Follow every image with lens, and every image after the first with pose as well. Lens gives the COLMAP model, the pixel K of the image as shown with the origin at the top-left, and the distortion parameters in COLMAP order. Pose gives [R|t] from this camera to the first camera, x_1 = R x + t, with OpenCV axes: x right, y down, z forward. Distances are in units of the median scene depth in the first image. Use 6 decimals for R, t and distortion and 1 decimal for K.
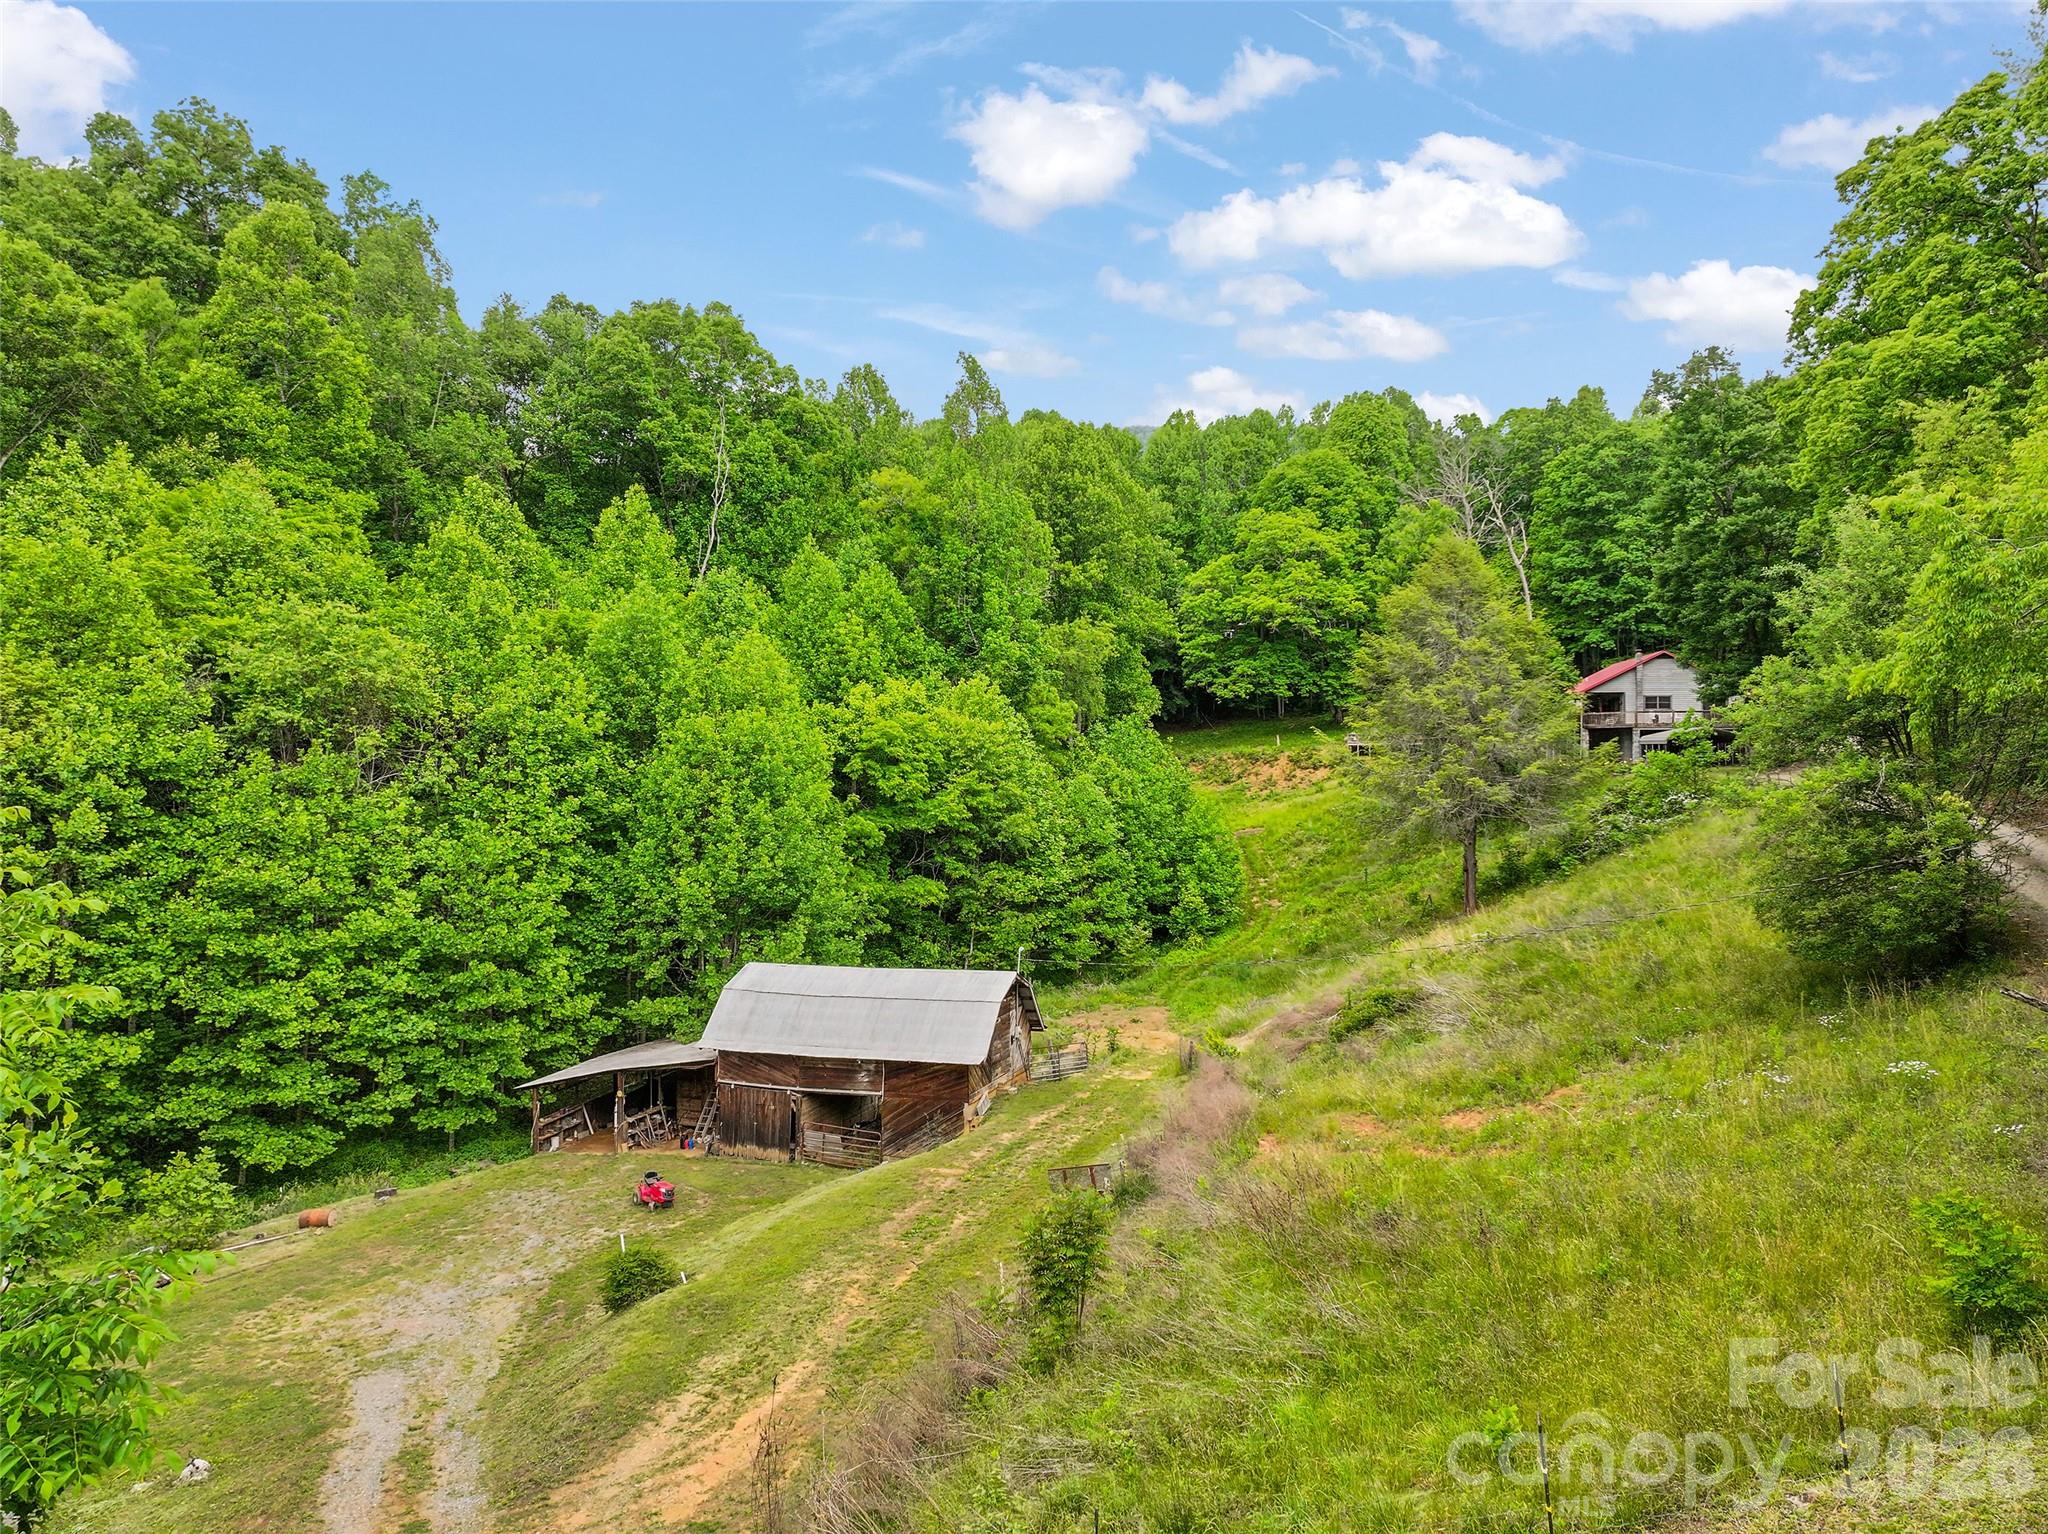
lens RADIAL K [[1434.5, 0, 1024.0], [0, 1434.5, 767.0], [0, 0, 1]] dist [-0.001730, 0.018182]
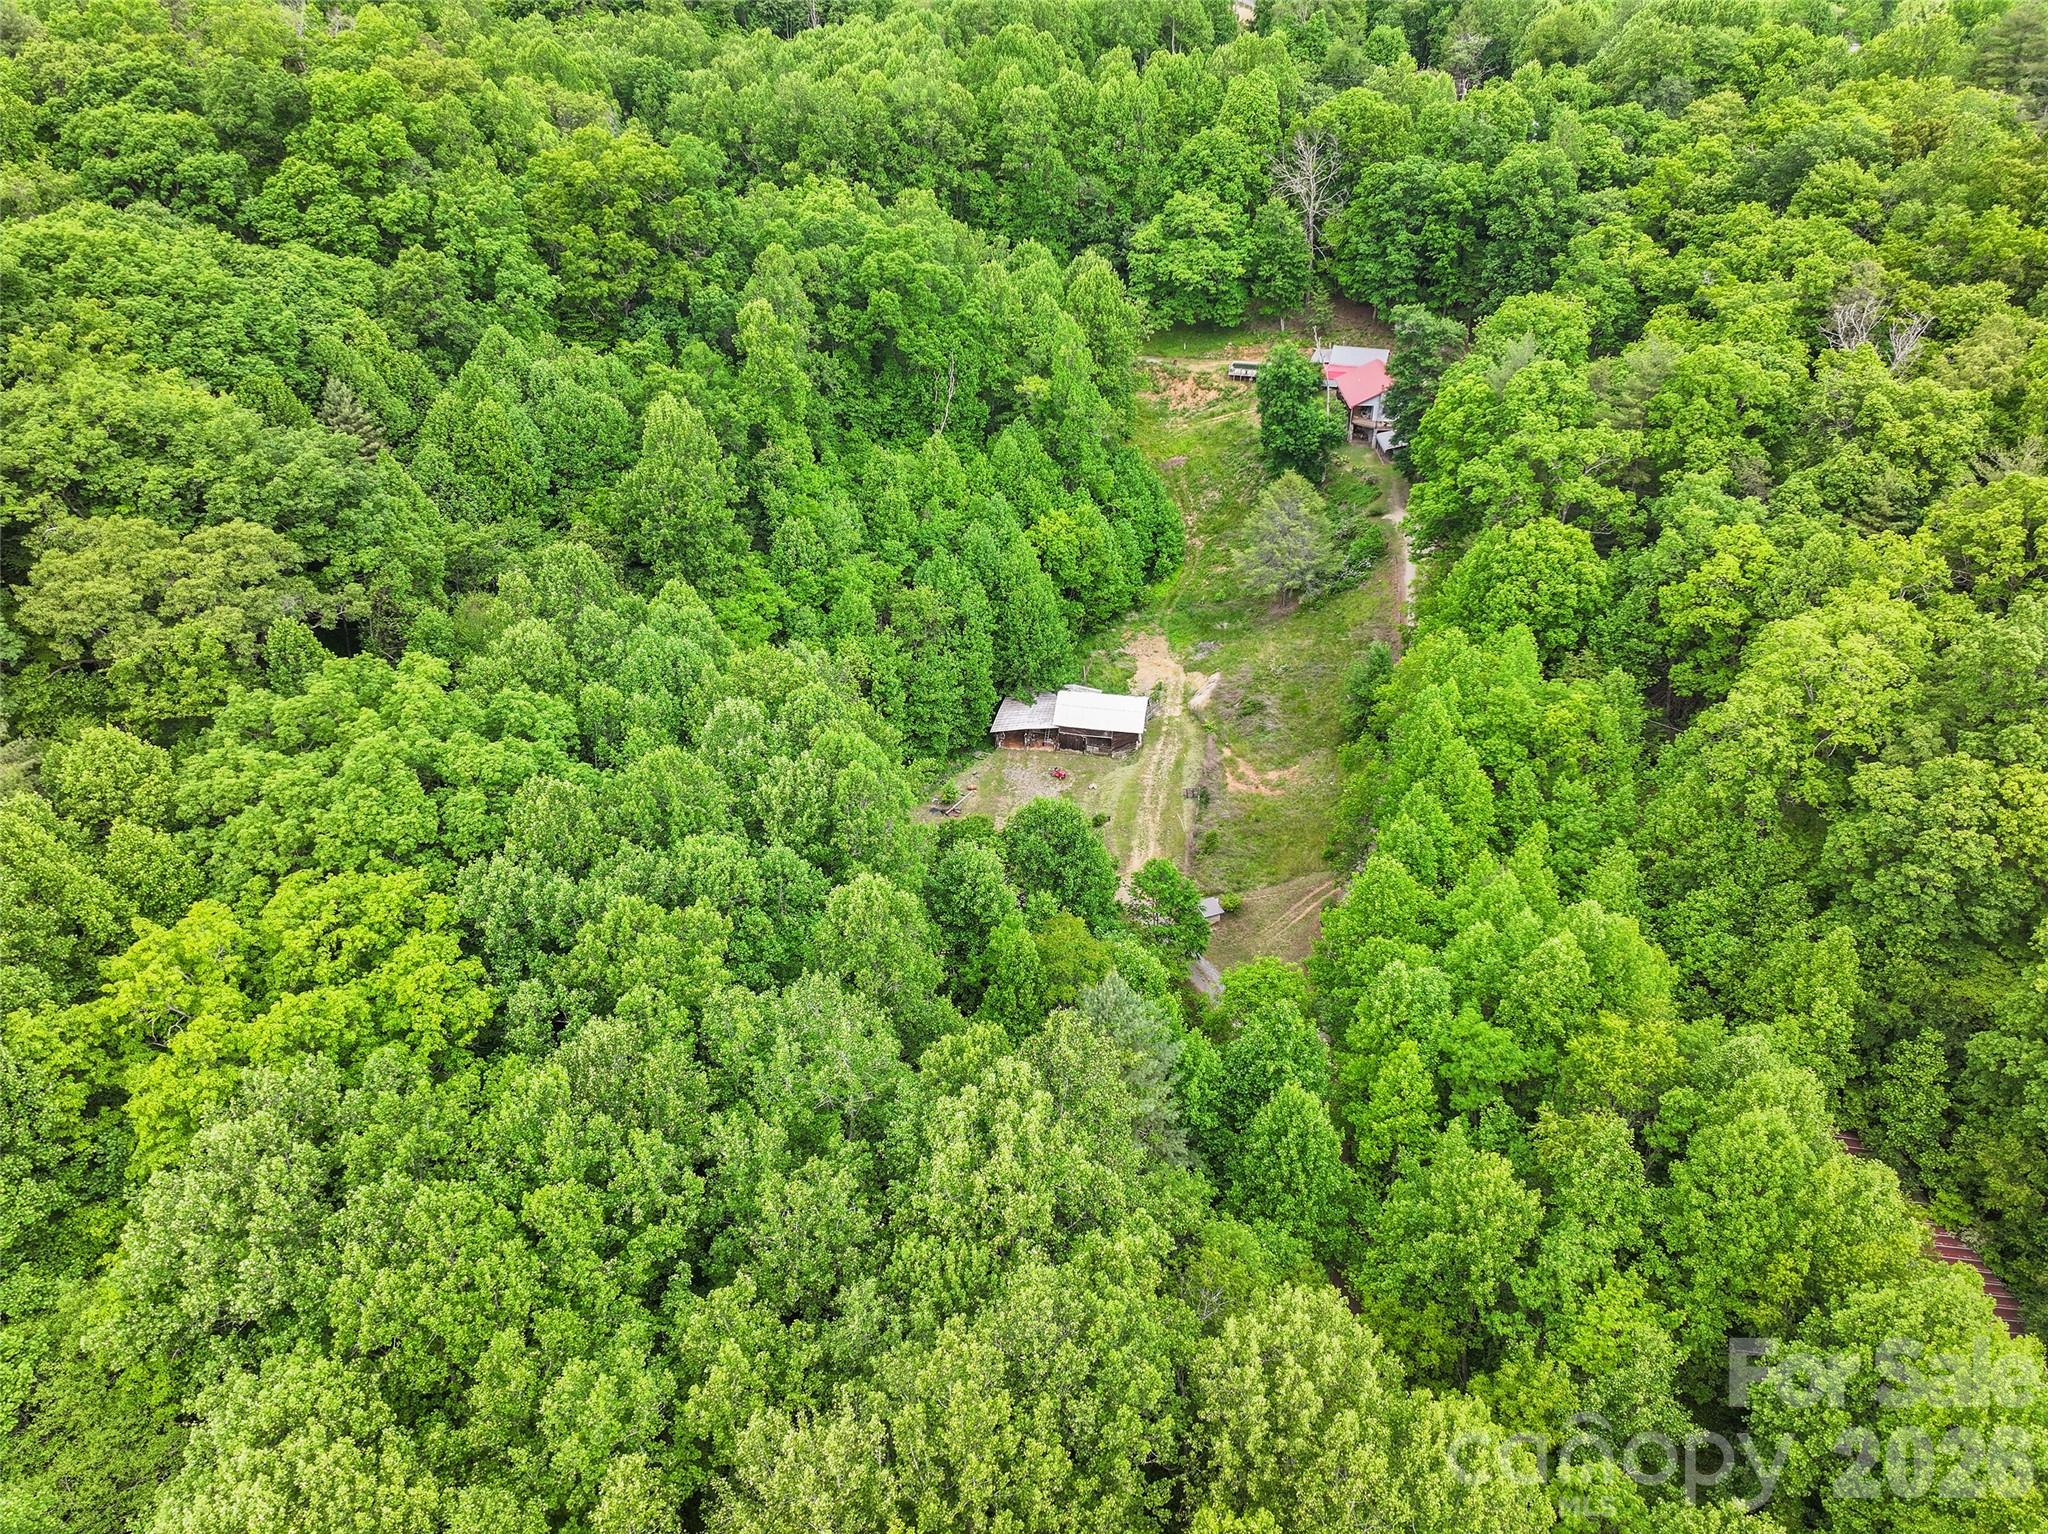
lens RADIAL K [[1434.5, 0, 1024.0], [0, 1434.5, 767.0], [0, 0, 1]] dist [-0.001730, 0.018182]
pose [[0.991731, -0.071421, 0.106622, -0.378405], [0.002920, 0.843167, 0.537644, -0.875236], [-0.128299, -0.532887, 0.836403, -1.064271]]
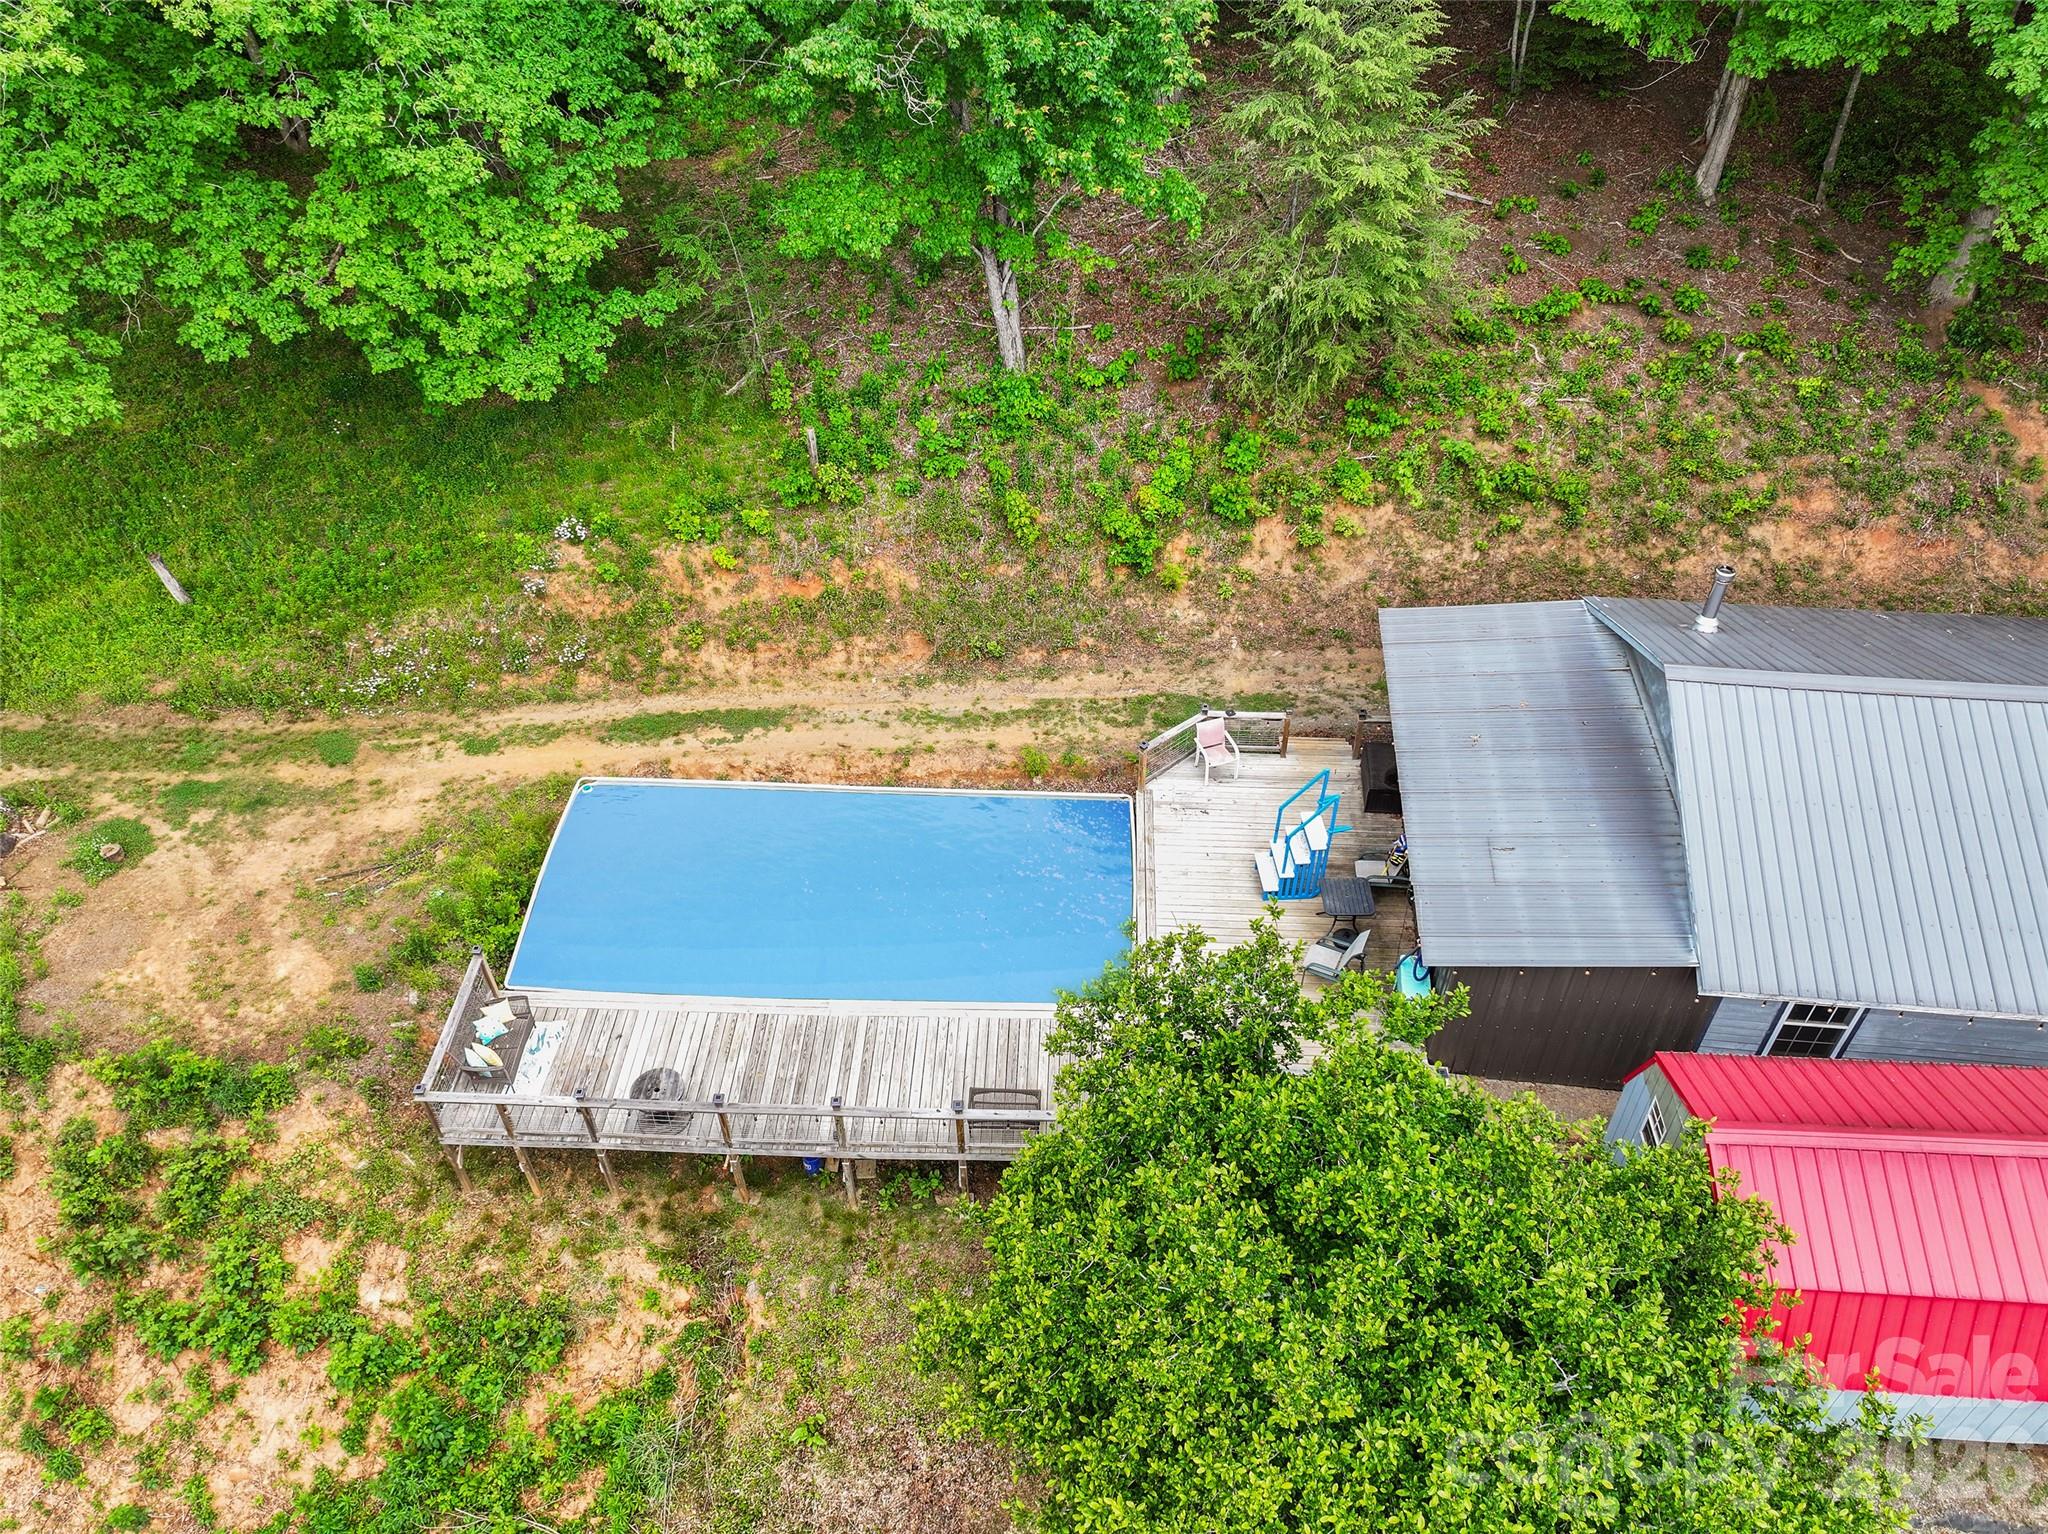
lens RADIAL K [[1434.5, 0, 1024.0], [0, 1434.5, 767.0], [0, 0, 1]] dist [-0.001730, 0.018182]
pose [[0.941124, -0.228434, 0.249207, 0.404937], [0.003487, 0.743683, 0.668523, -0.217268], [-0.338044, -0.628294, 0.700694, 1.454790]]
